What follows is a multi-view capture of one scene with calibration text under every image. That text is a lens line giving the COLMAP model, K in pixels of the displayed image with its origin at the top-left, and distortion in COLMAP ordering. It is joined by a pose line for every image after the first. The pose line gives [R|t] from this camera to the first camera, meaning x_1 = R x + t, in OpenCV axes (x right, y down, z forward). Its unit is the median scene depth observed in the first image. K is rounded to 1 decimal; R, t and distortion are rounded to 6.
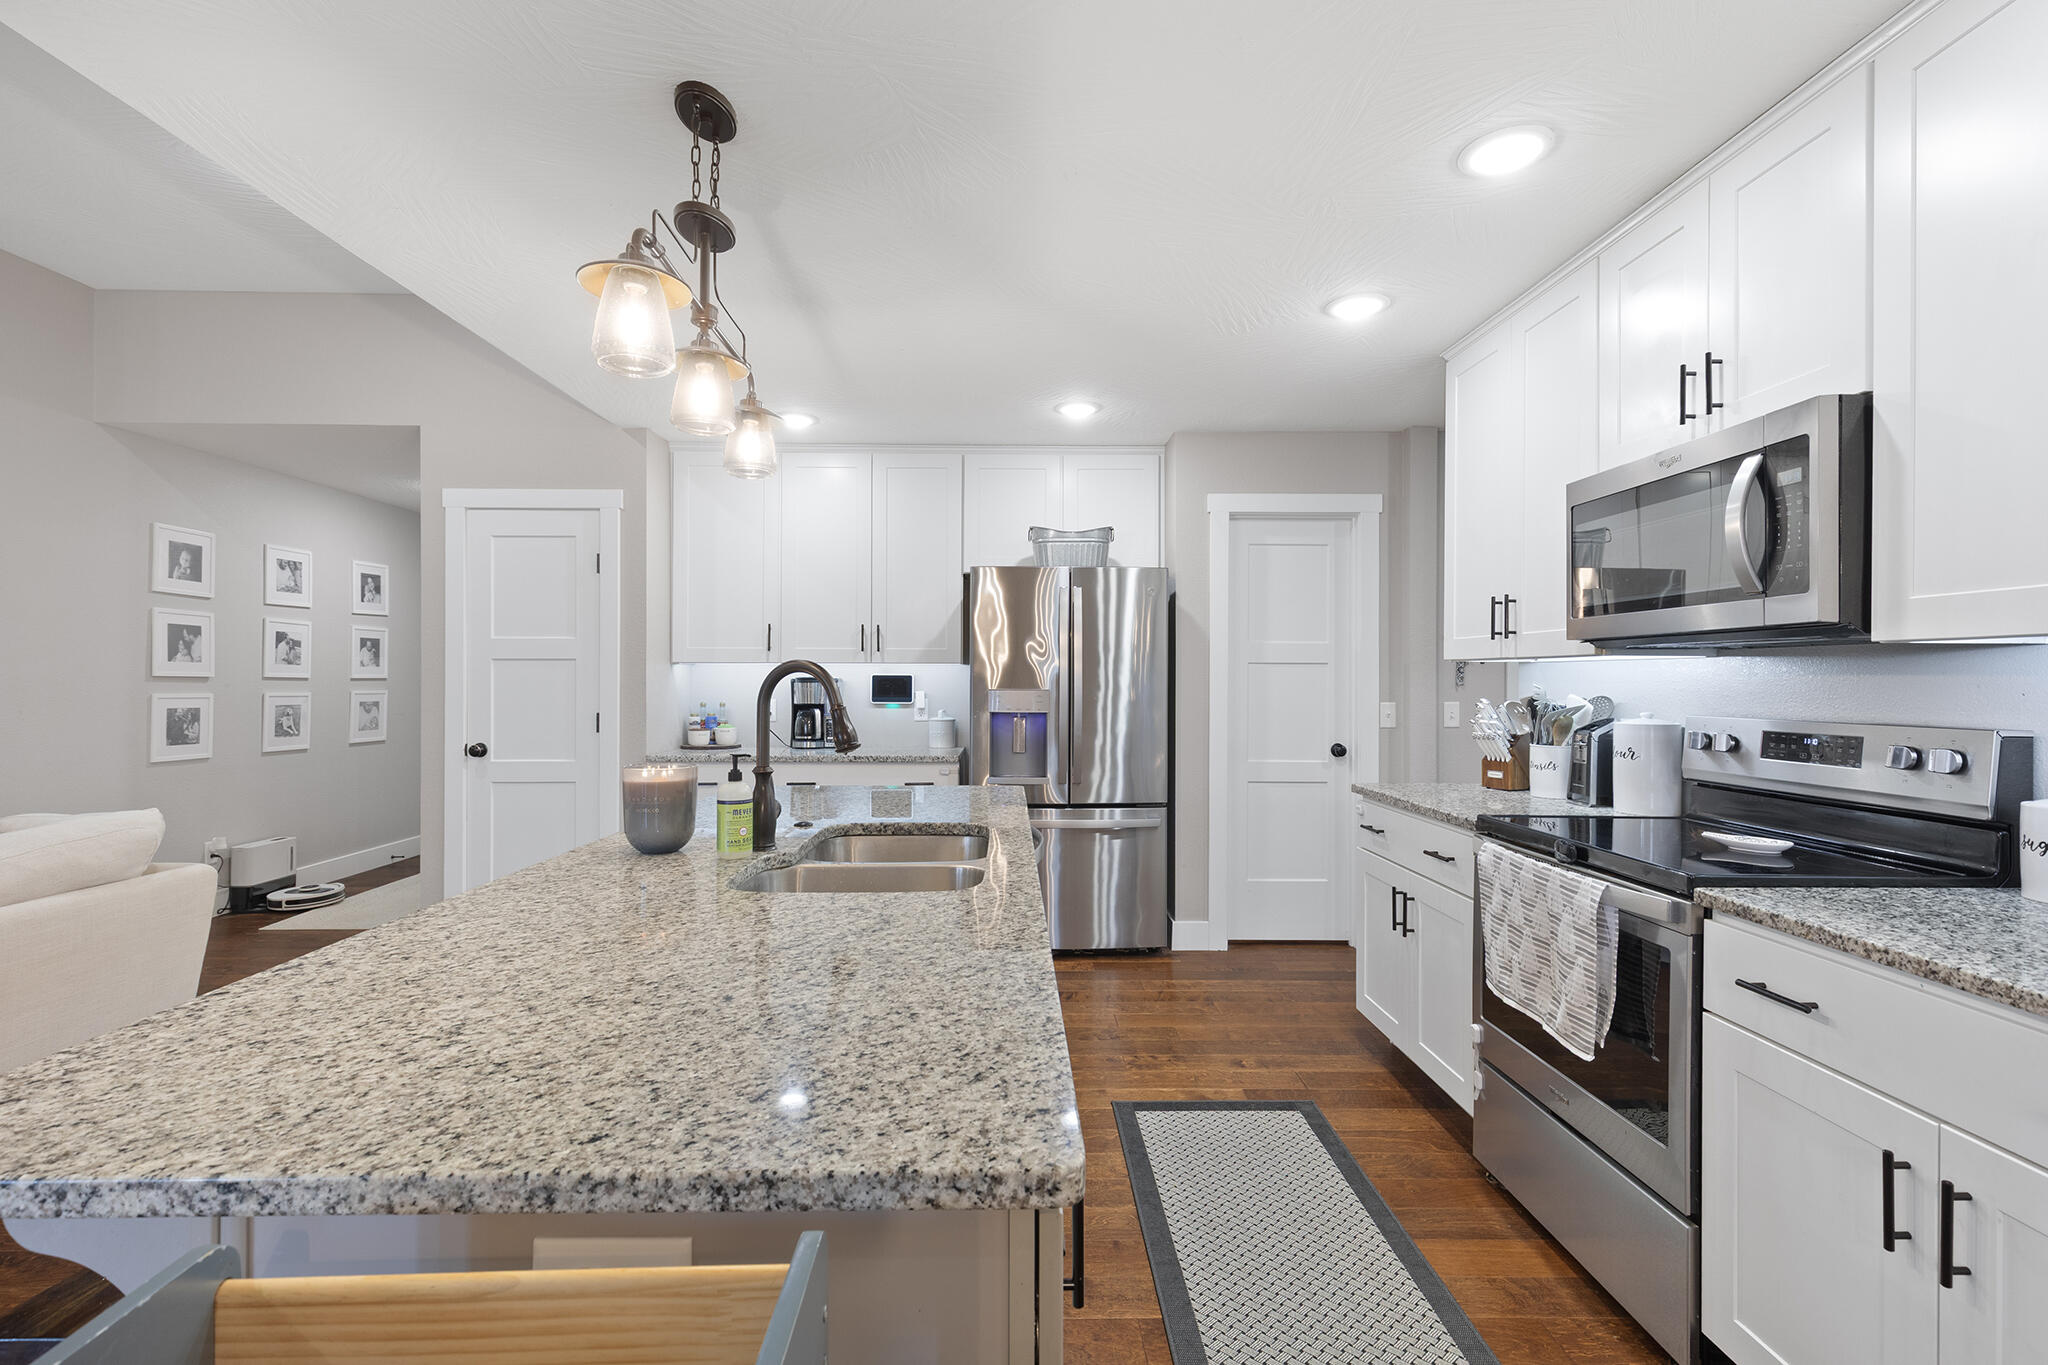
lens RADIAL K [[914.6, 0, 1022.7], [0, 914.6, 673.2], [0, 0, 1]] dist [0.002164, 0.000178]
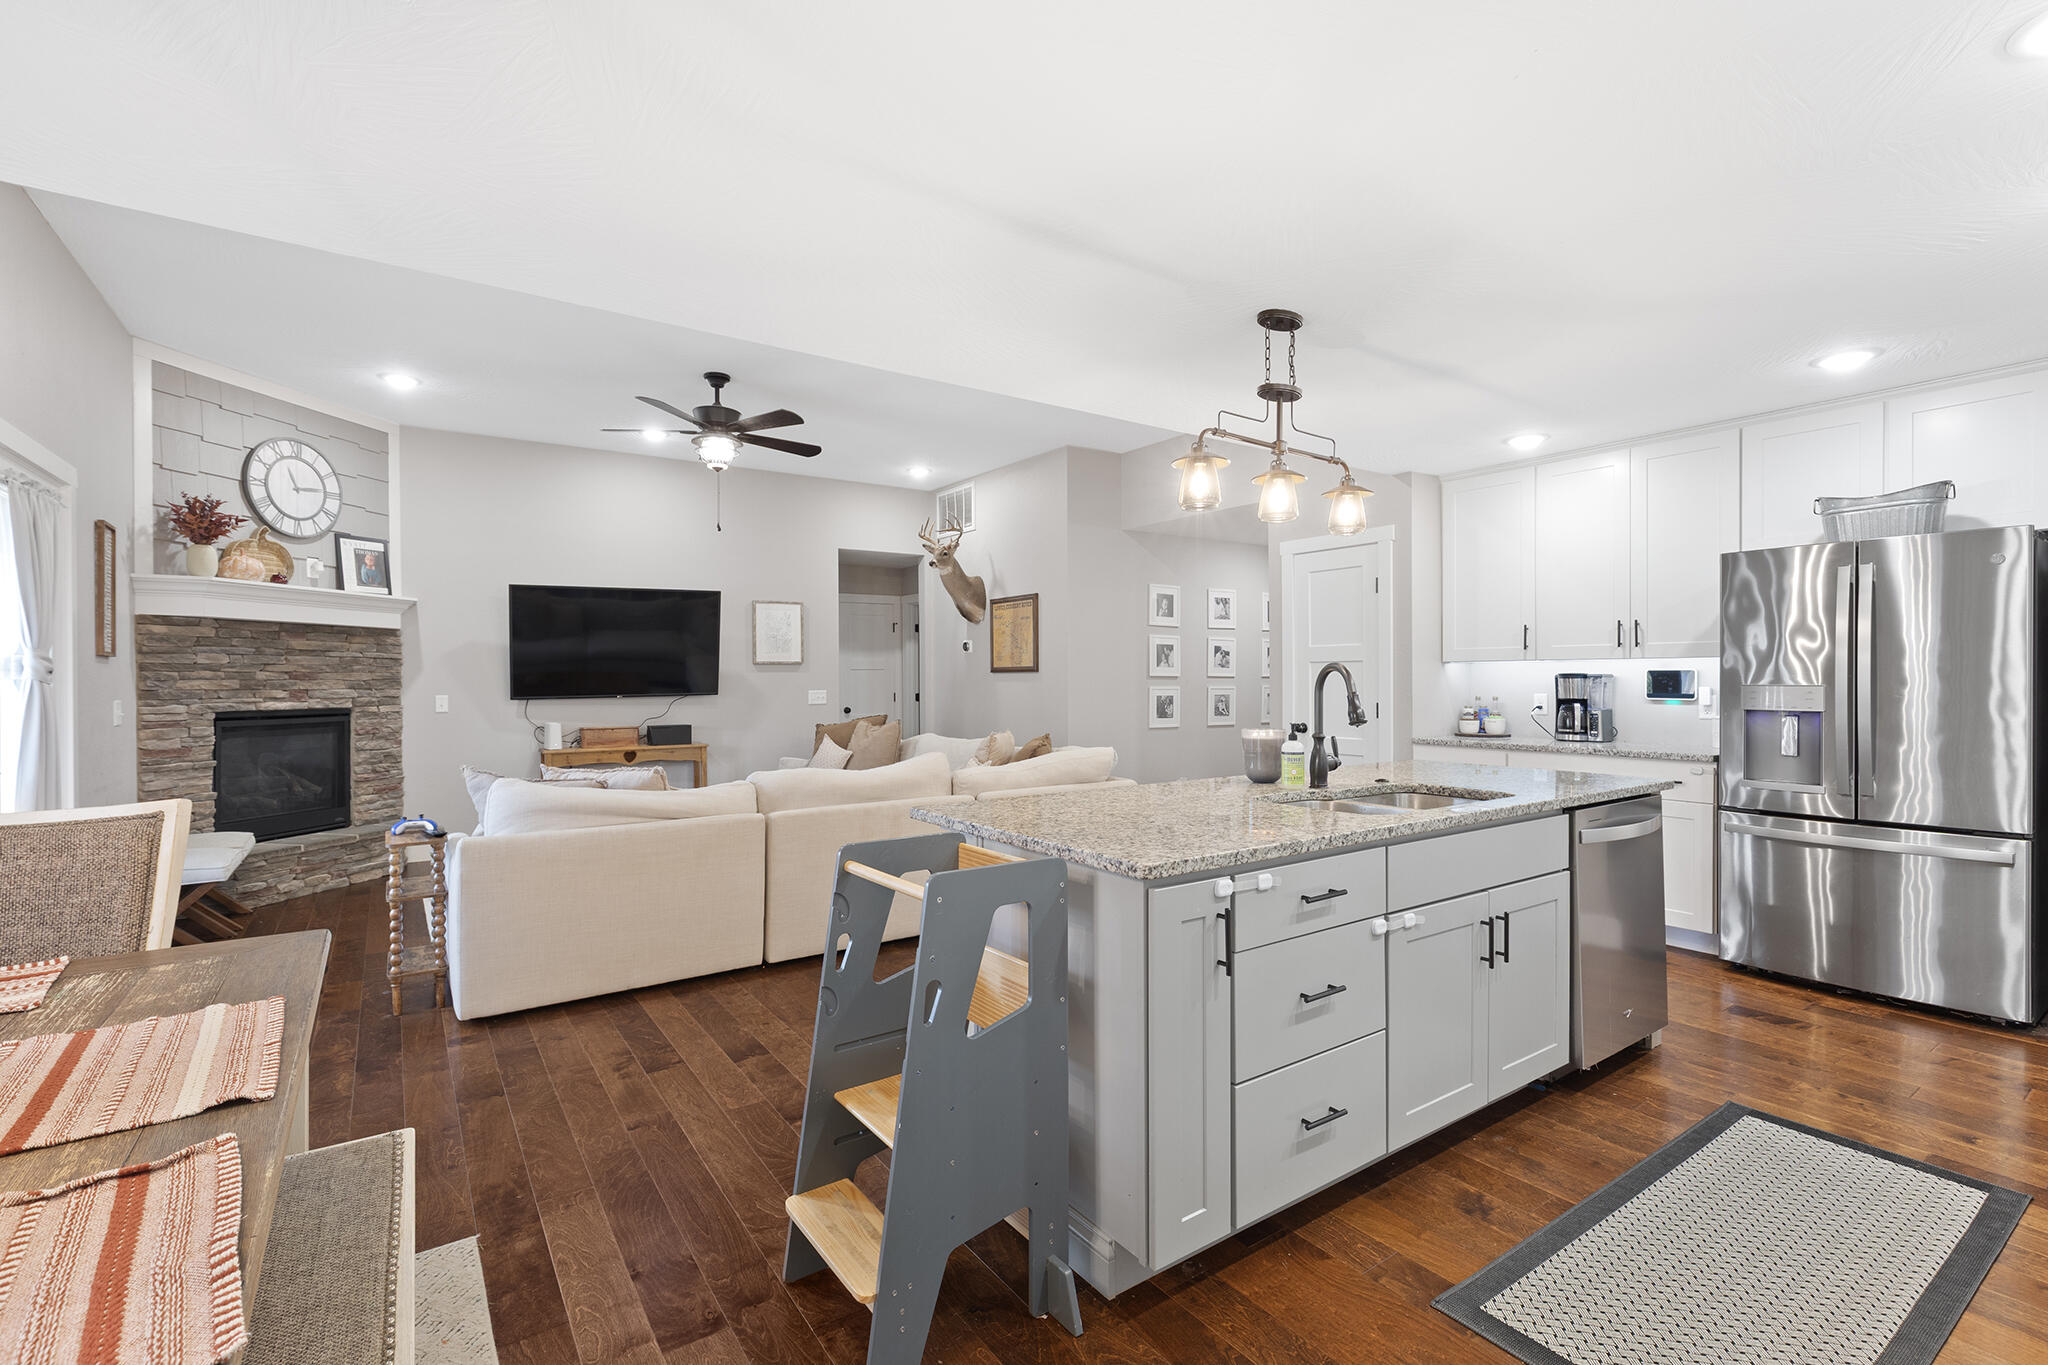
lens RADIAL K [[914.6, 0, 1025.4], [0, 914.6, 683.0], [0, 0, 1]] dist [0.002164, 0.000178]
pose [[0.553885, -0.000055, -0.832593, 0.333046], [0.011673, 0.999902, 0.007699, 0.000236], [0.832512, -0.013983, 0.553831, -0.116015]]
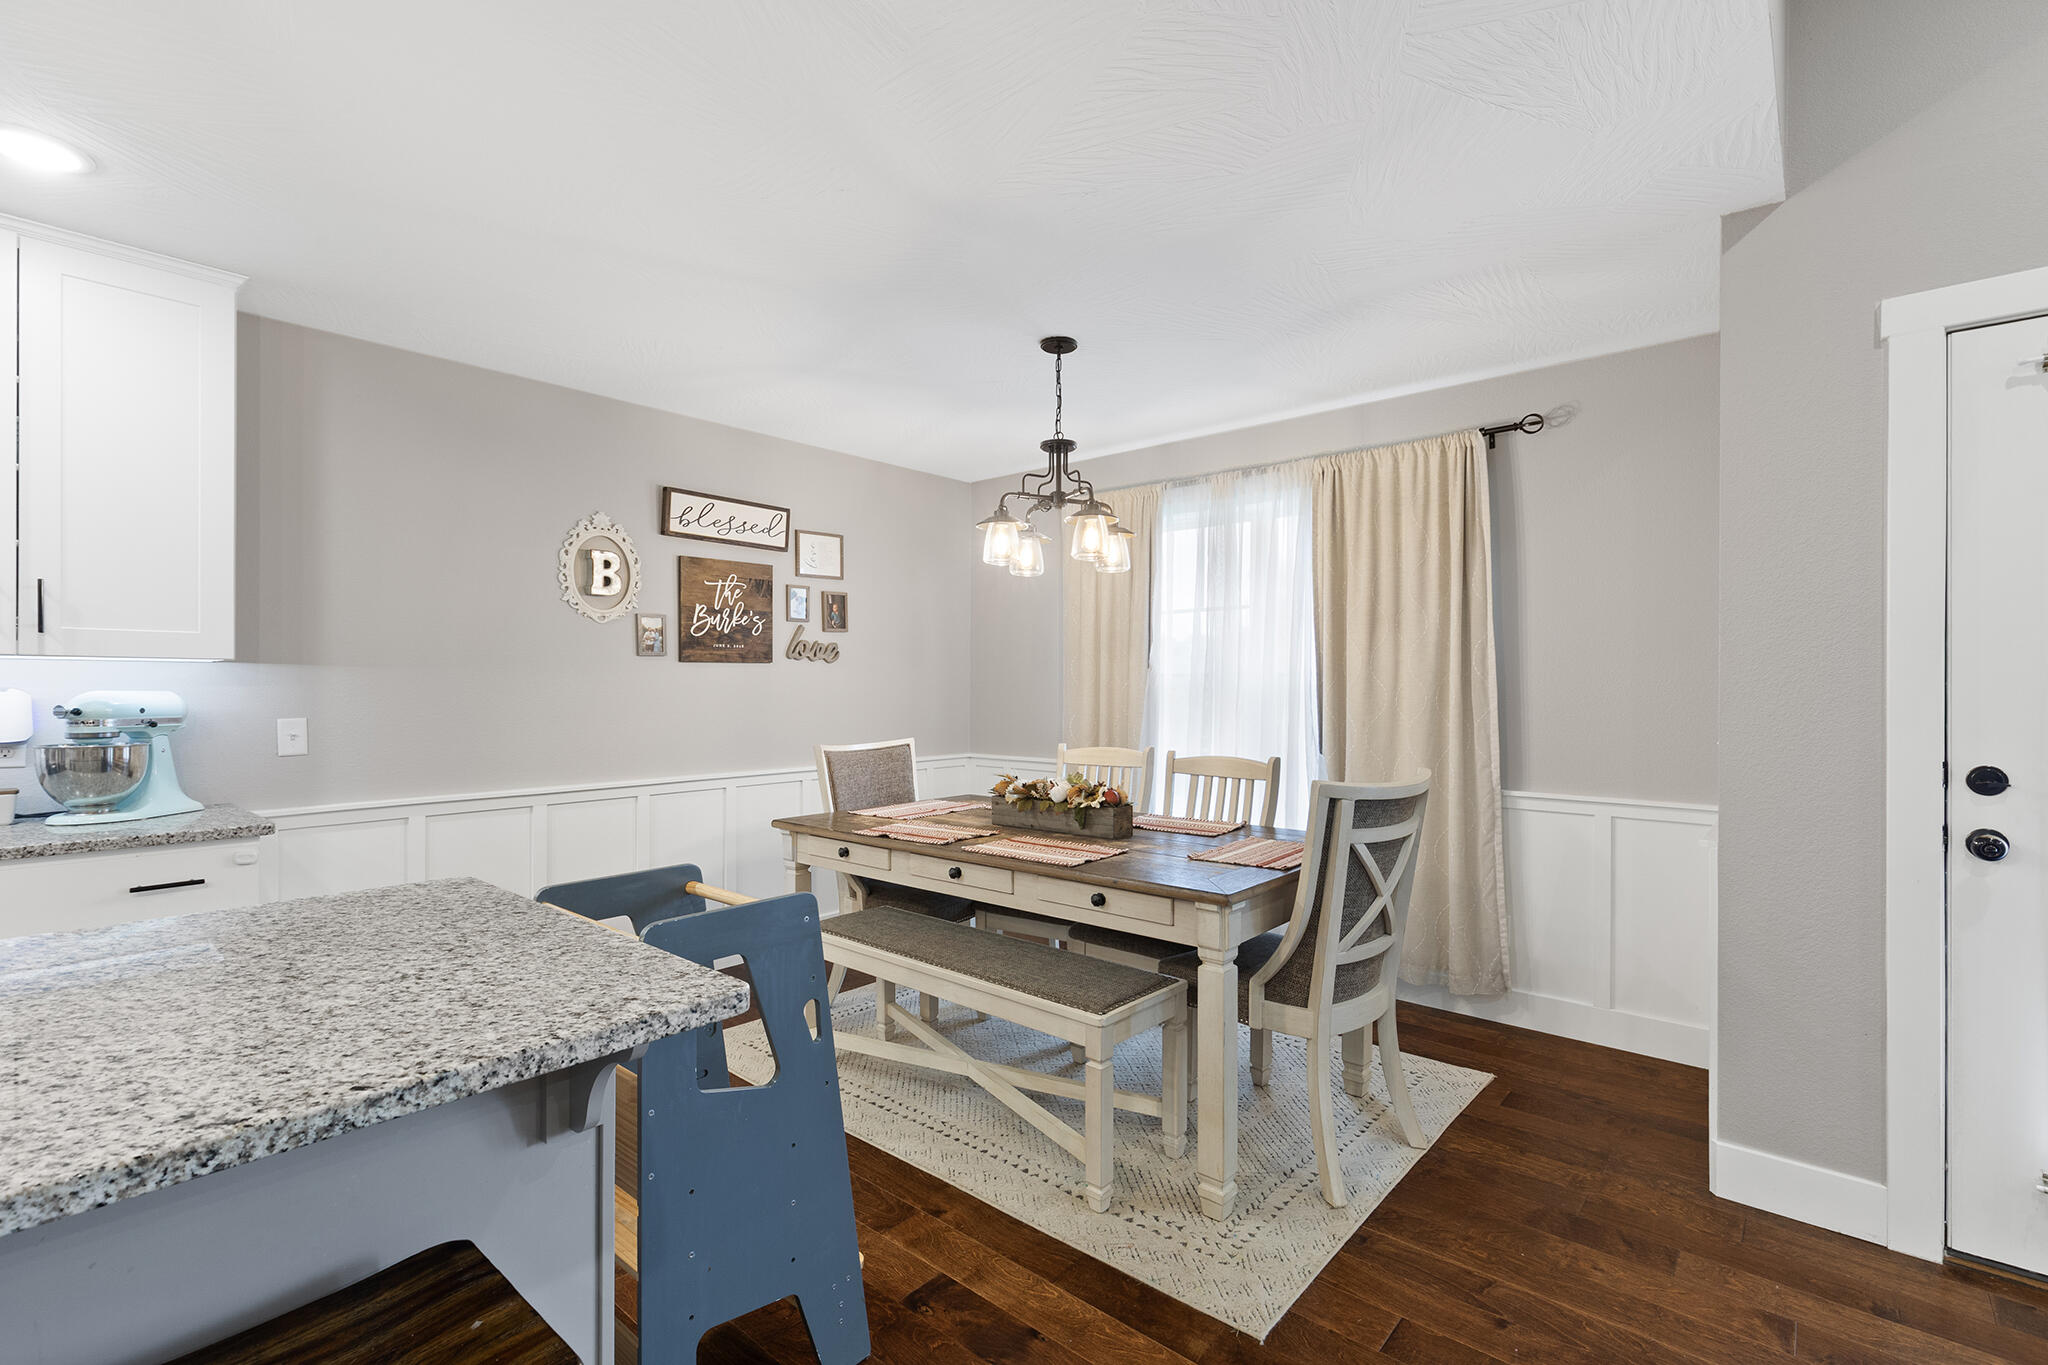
lens RADIAL K [[914.6, 0, 1026.8], [0, 914.6, 693.0], [0, 0, 1]] dist [0.002164, 0.000178]
pose [[-0.740957, -0.008490, 0.671498, -0.453344], [-0.009219, 0.999954, 0.002470, 0.001370], [-0.671489, -0.004361, -0.741002, 0.298805]]
